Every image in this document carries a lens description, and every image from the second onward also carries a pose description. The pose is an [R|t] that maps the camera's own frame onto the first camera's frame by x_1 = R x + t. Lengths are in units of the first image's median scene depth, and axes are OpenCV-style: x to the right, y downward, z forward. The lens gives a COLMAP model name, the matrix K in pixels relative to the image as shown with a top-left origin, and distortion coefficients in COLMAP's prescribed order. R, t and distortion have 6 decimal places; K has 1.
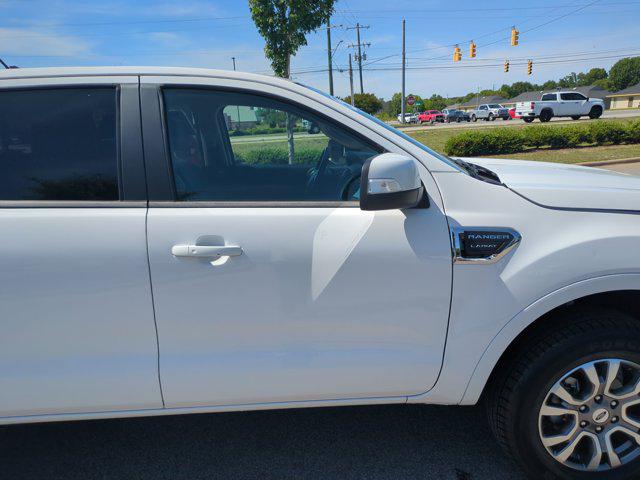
lens RADIAL K [[470.4, 0, 317.8], [0, 470.4, 243.1], [0, 0, 1]] dist [0.020336, -0.004084]
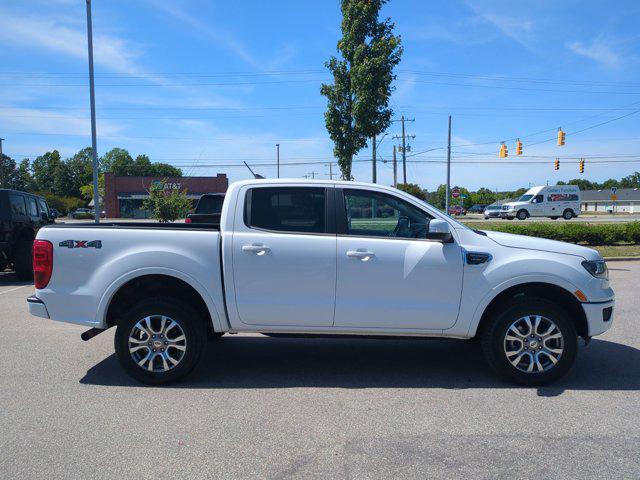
lens RADIAL K [[502.3, 0, 320.0], [0, 502.3, 240.0], [0, 0, 1]] dist [-0.001037, -0.004830]
pose [[0.996093, 0.051445, -0.071780, -0.229355], [-0.064107, 0.980253, -0.187068, 0.386720], [0.060738, 0.190939, 0.979721, -1.379386]]
